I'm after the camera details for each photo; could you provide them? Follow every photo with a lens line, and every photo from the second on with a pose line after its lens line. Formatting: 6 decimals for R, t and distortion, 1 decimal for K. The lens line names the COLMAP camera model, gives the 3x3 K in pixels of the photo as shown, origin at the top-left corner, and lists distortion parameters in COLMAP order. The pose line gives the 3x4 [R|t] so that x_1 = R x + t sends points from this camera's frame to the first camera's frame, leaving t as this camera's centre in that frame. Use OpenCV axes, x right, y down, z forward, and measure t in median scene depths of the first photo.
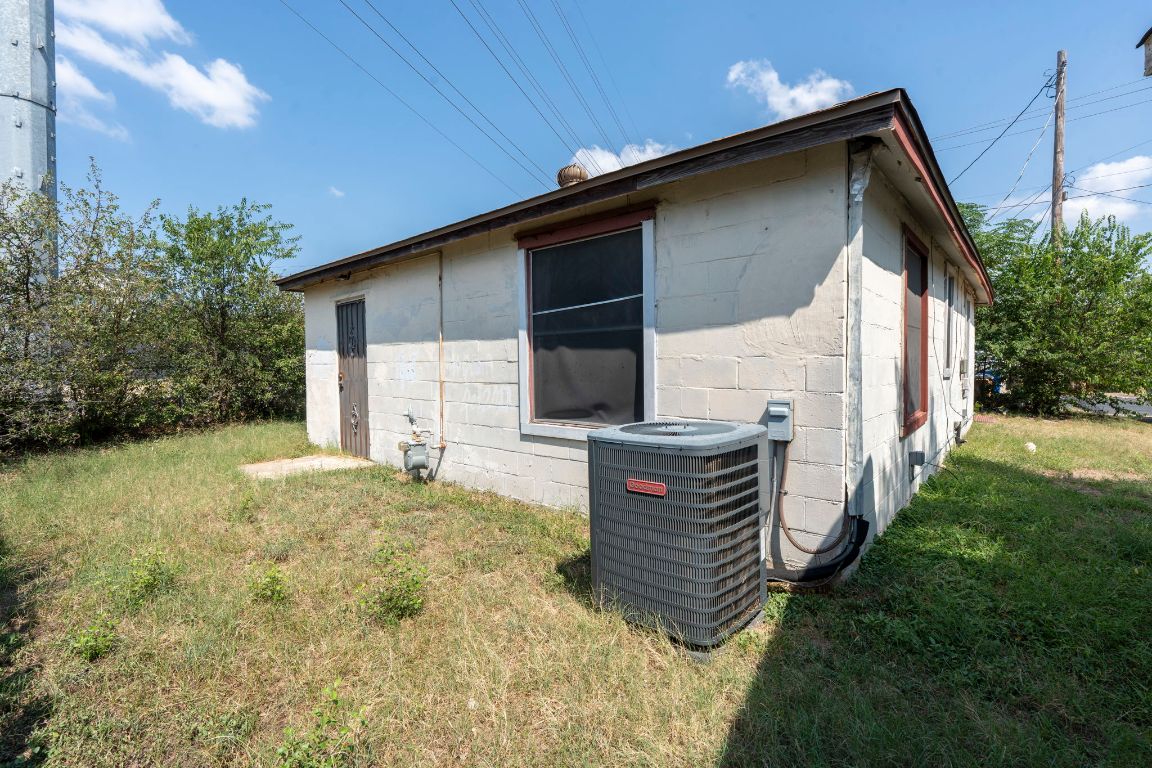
lens RADIAL K [[520.9, 0, 581.4], [0, 520.9, 385.2], [0, 0, 1]] dist [-0.000742, -0.000360]
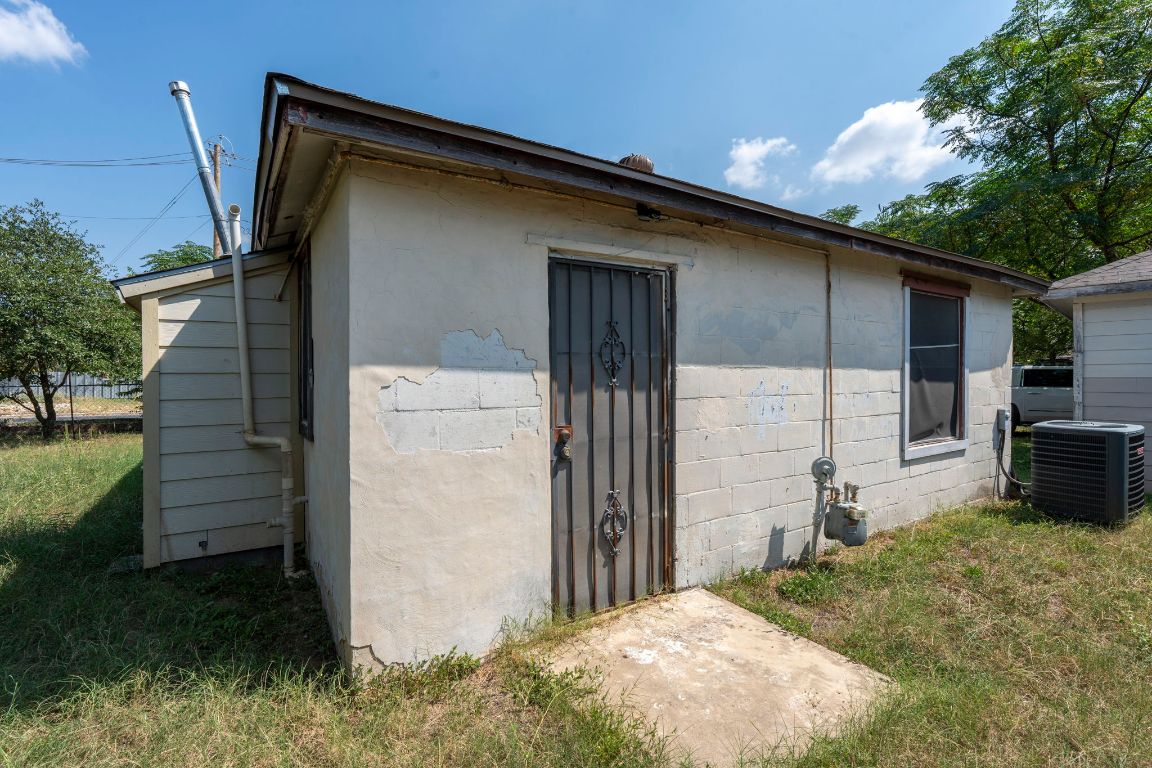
lens RADIAL K [[520.9, 0, 577.4], [0, 520.9, 378.7], [0, 0, 1]] dist [-0.000742, -0.000360]
pose [[0.272143, -0.023027, 0.961981, -1.175804], [0.020091, 0.999632, 0.018245, -0.094201], [-0.962047, 0.014362, 0.272505, 1.209048]]
